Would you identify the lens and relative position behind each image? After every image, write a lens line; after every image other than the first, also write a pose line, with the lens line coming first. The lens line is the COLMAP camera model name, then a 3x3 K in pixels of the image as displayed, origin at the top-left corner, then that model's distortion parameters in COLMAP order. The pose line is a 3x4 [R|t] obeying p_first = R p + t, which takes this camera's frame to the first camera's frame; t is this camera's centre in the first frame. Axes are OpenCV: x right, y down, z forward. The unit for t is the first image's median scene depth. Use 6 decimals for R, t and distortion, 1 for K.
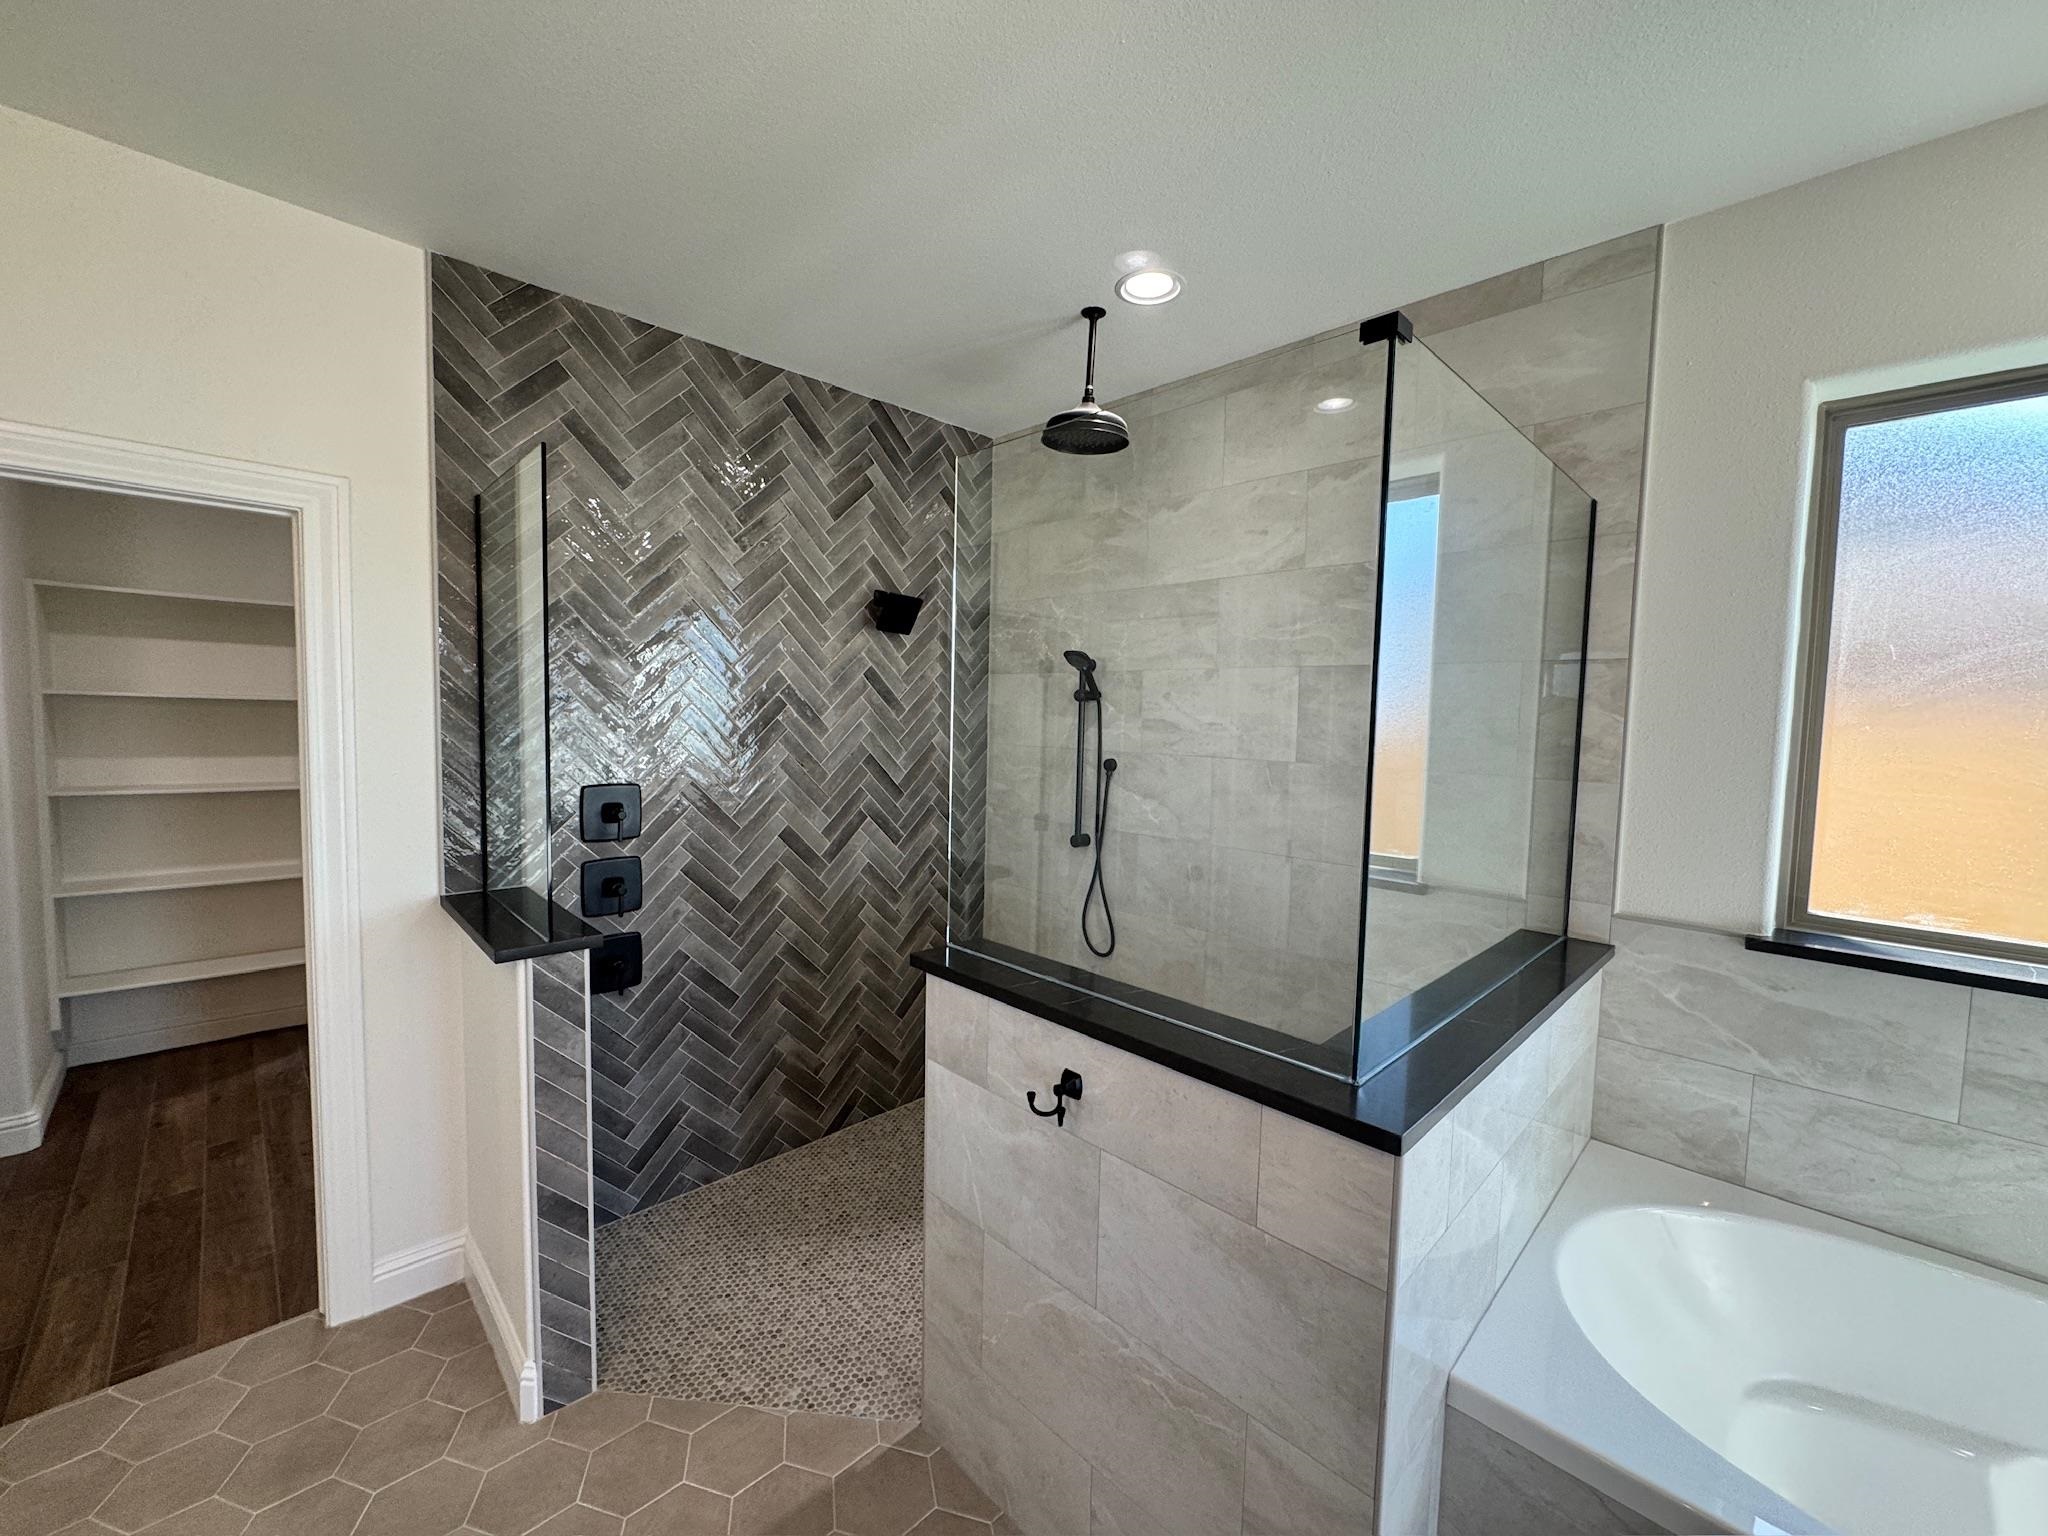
lens RADIAL K [[815.8, 0, 1023.6], [0, 815.8, 765.7], [0, 0, 1]] dist [-0.005397, 0.000933]
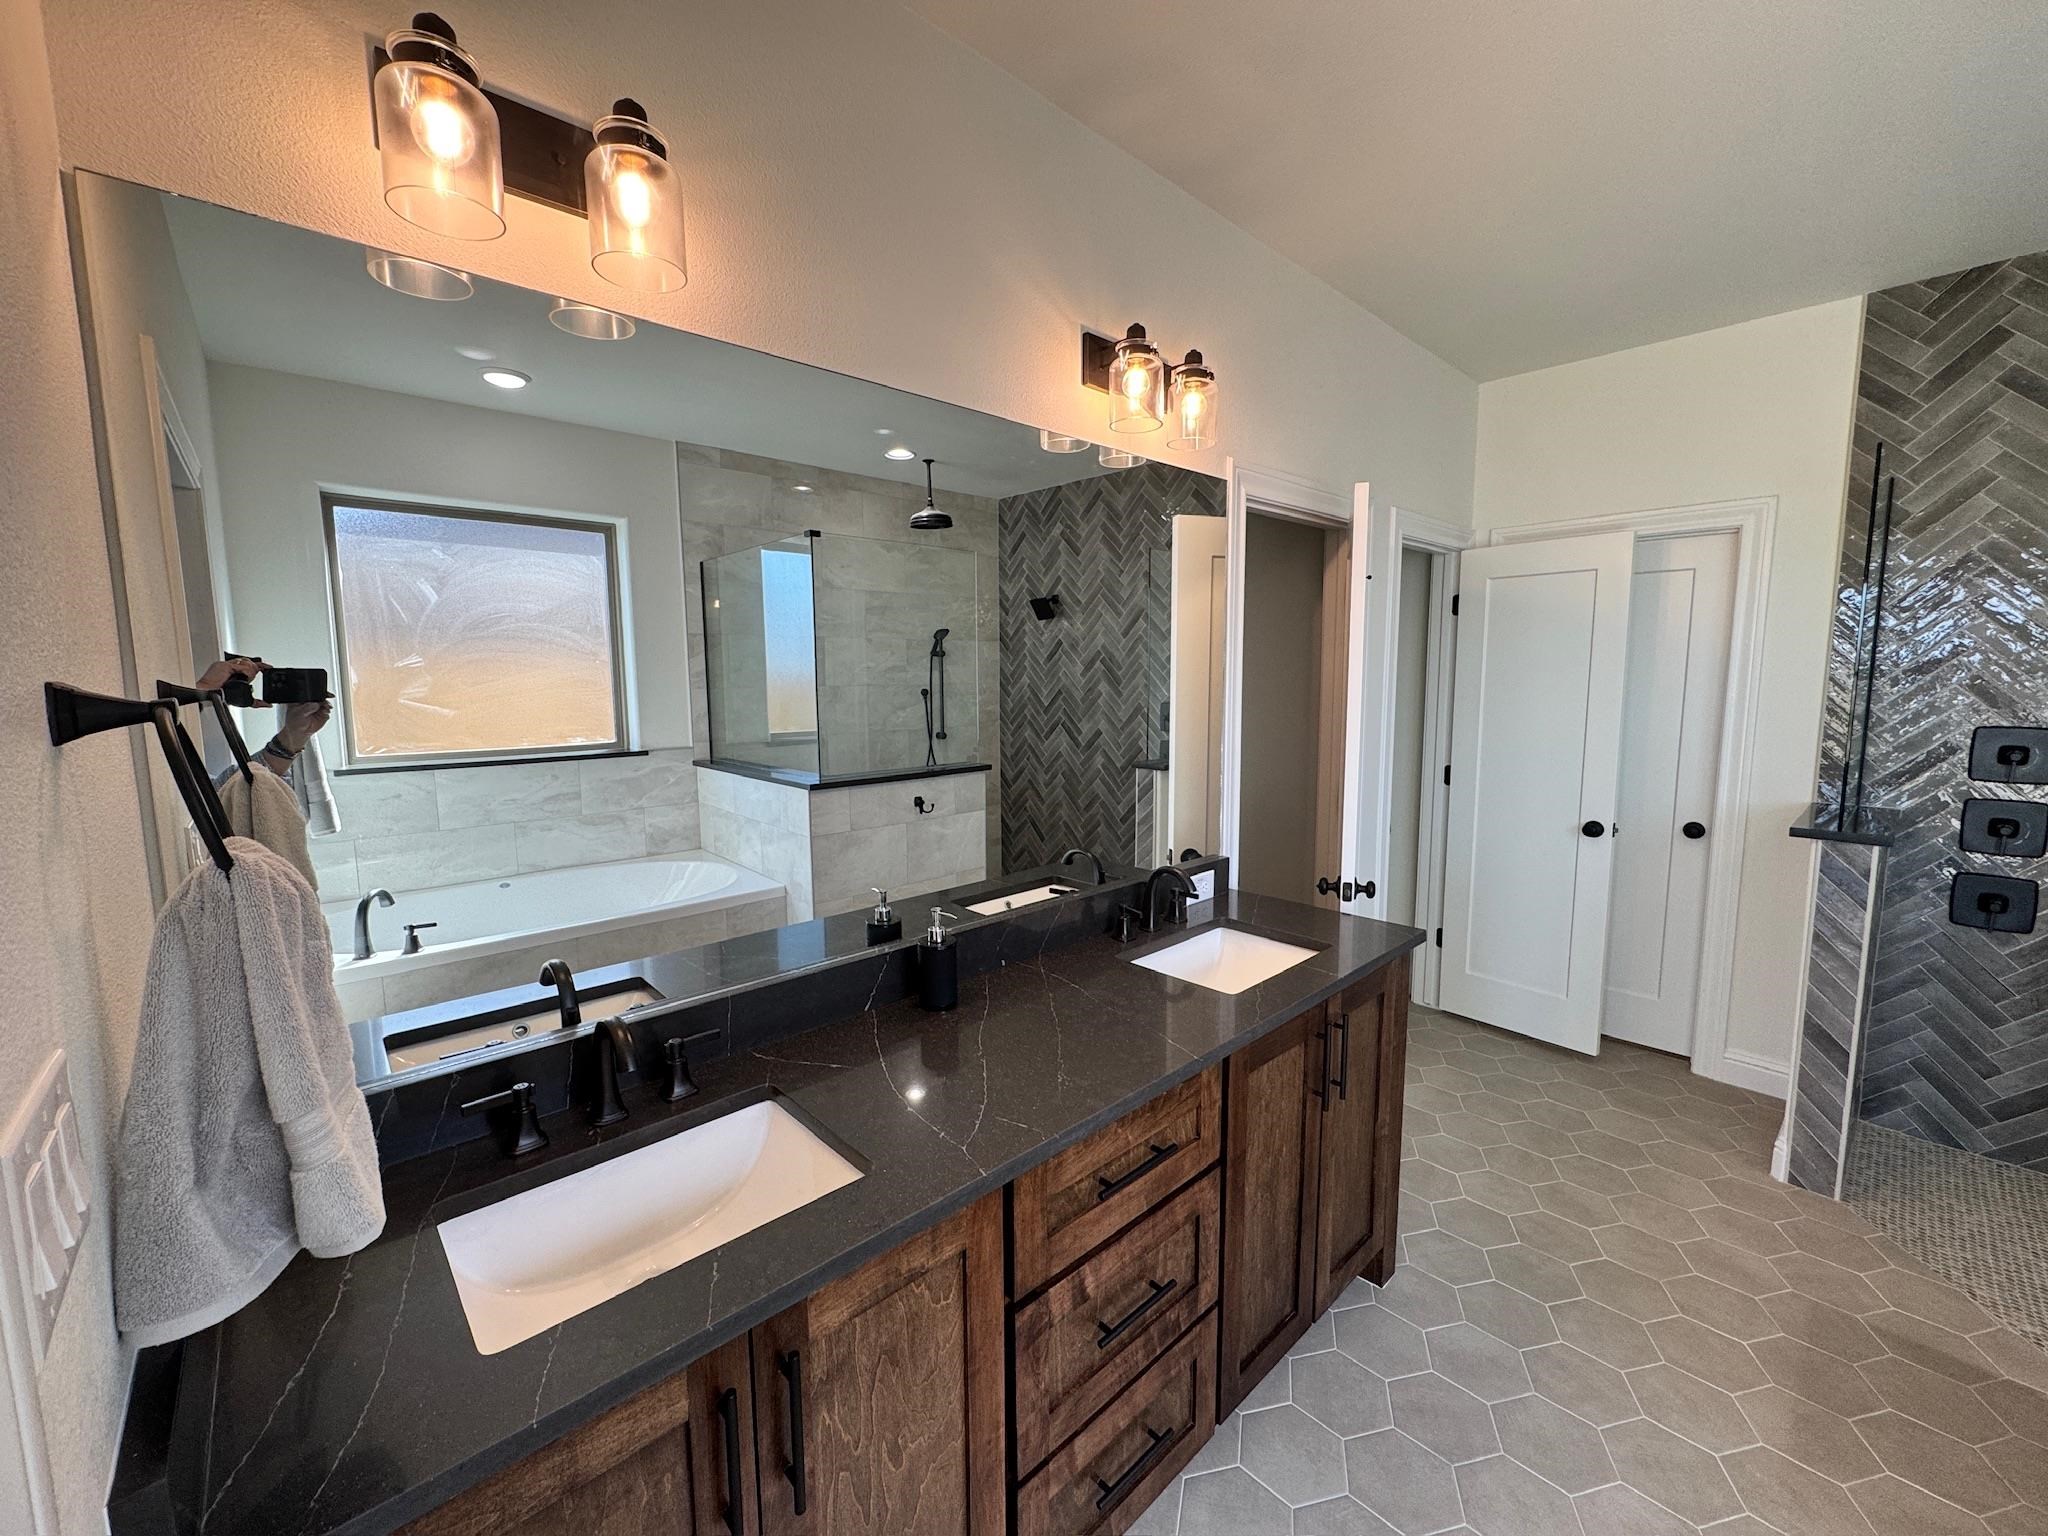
lens RADIAL K [[815.8, 0, 1023.6], [0, 815.8, 765.7], [0, 0, 1]] dist [-0.005397, 0.000933]
pose [[-0.034074, 0.090152, -0.995345, 0.524226], [-0.056687, 0.994146, 0.091984, 0.046112], [0.997810, 0.059557, -0.028764, -0.190416]]
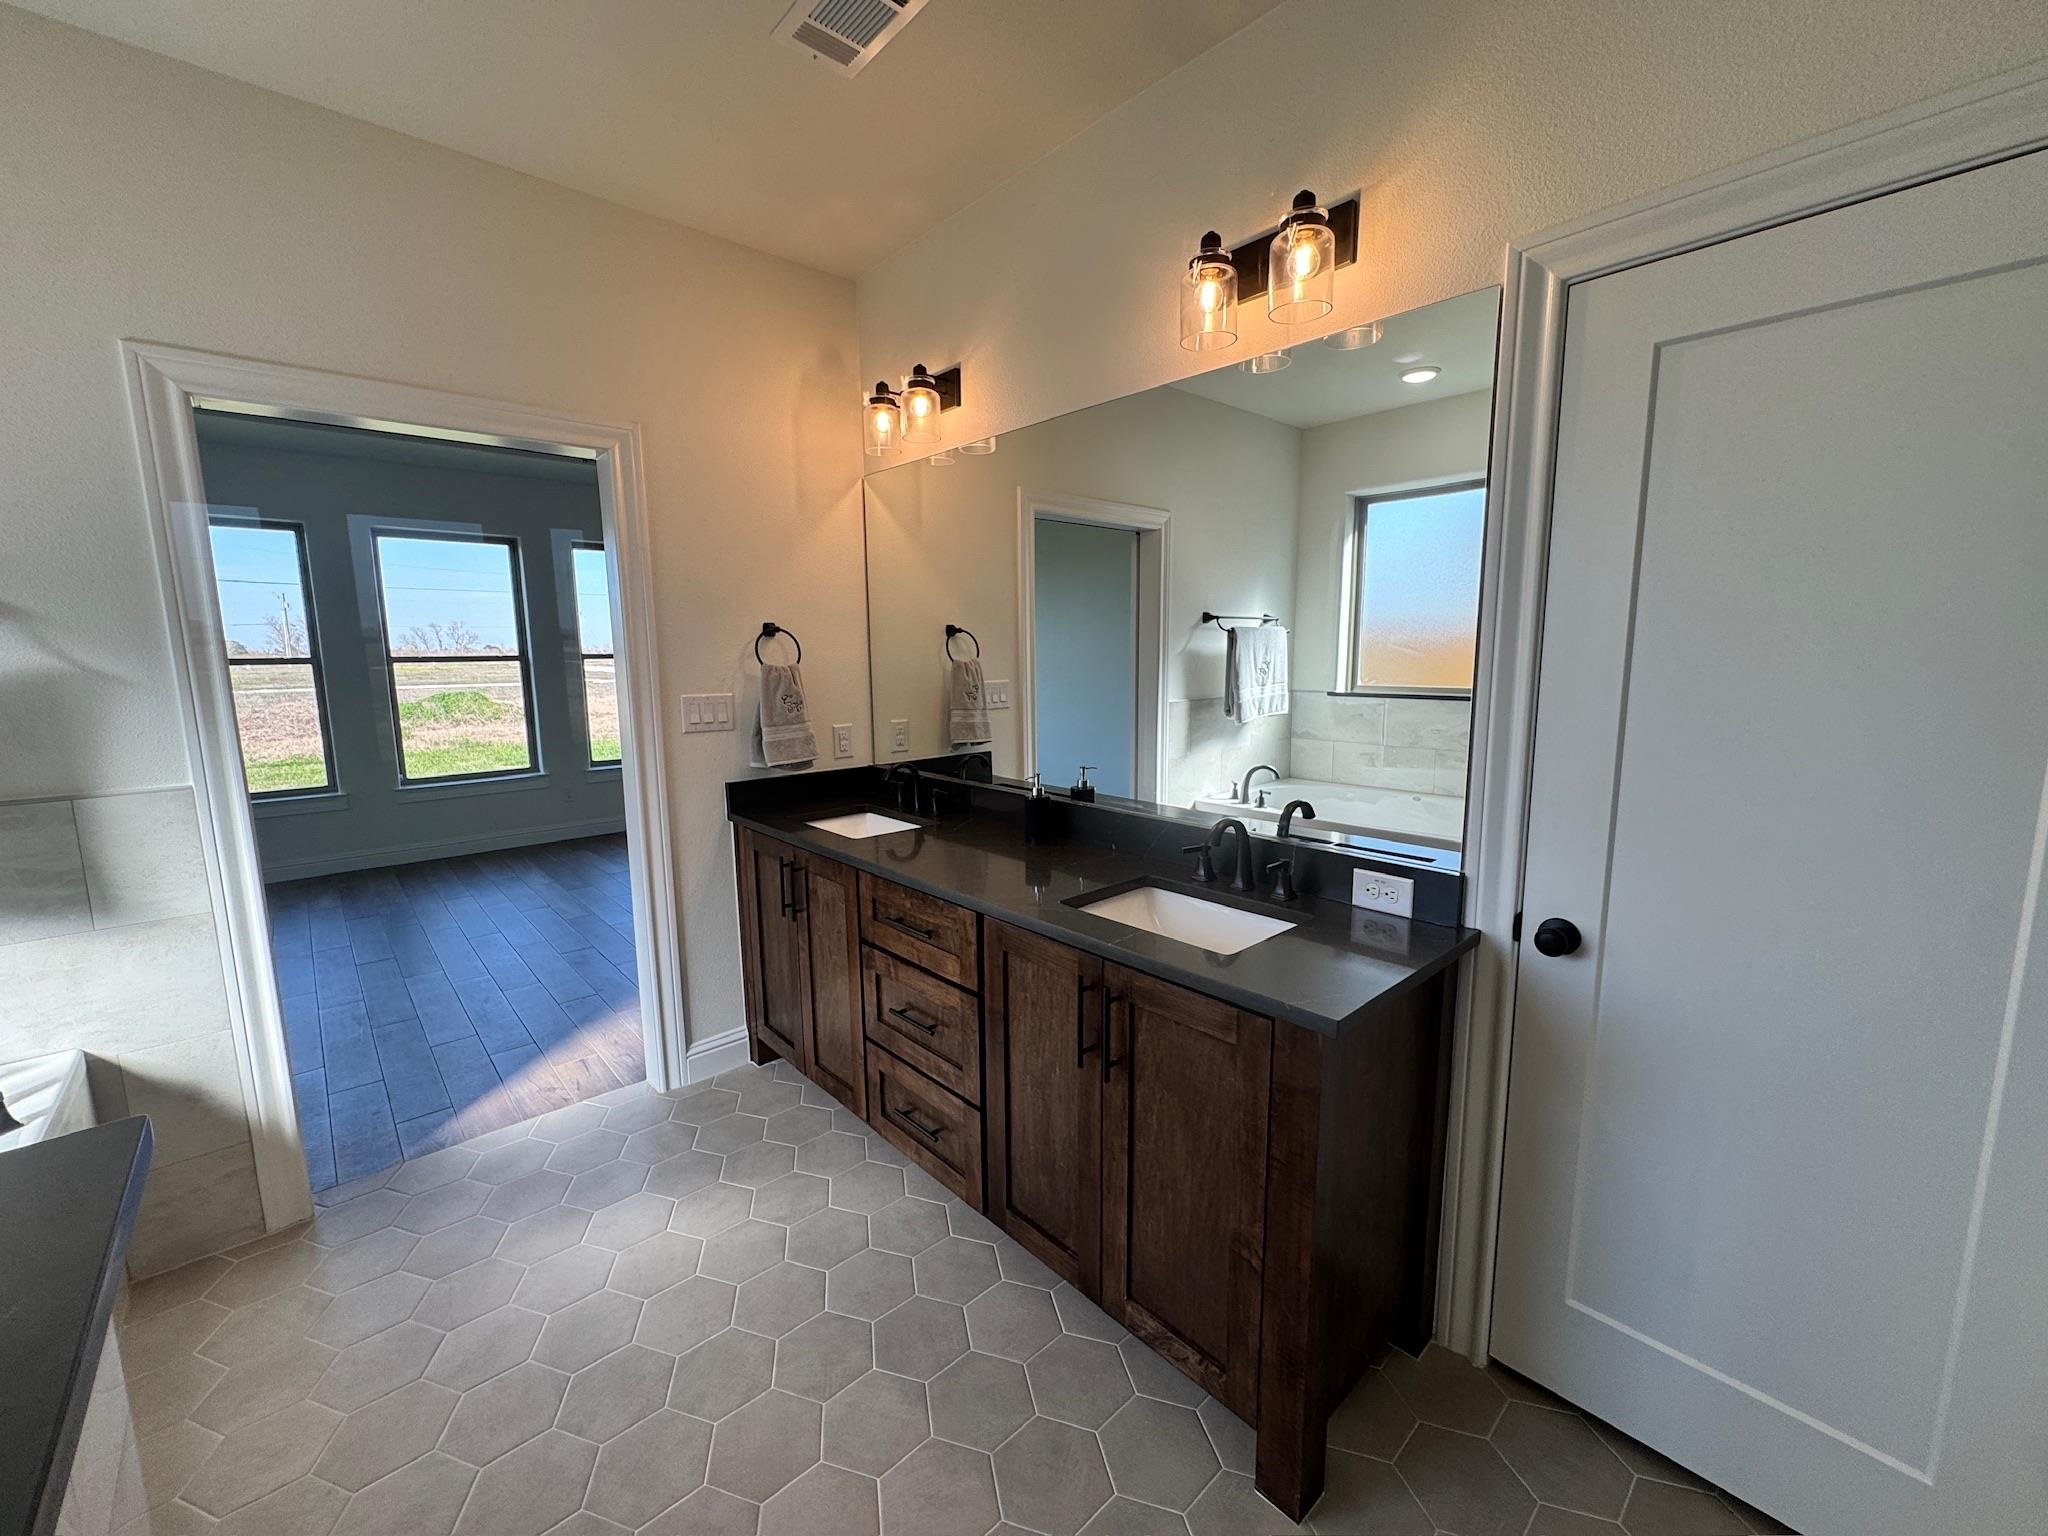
lens RADIAL K [[815.8, 0, 1023.6], [0, 815.8, 765.7], [0, 0, 1]] dist [-0.005397, 0.000933]
pose [[-0.999018, -0.017917, 0.040510, -0.104086], [-0.009220, 0.978623, 0.205457, 0.019169], [-0.043325, 0.204882, -0.977827, 0.625189]]
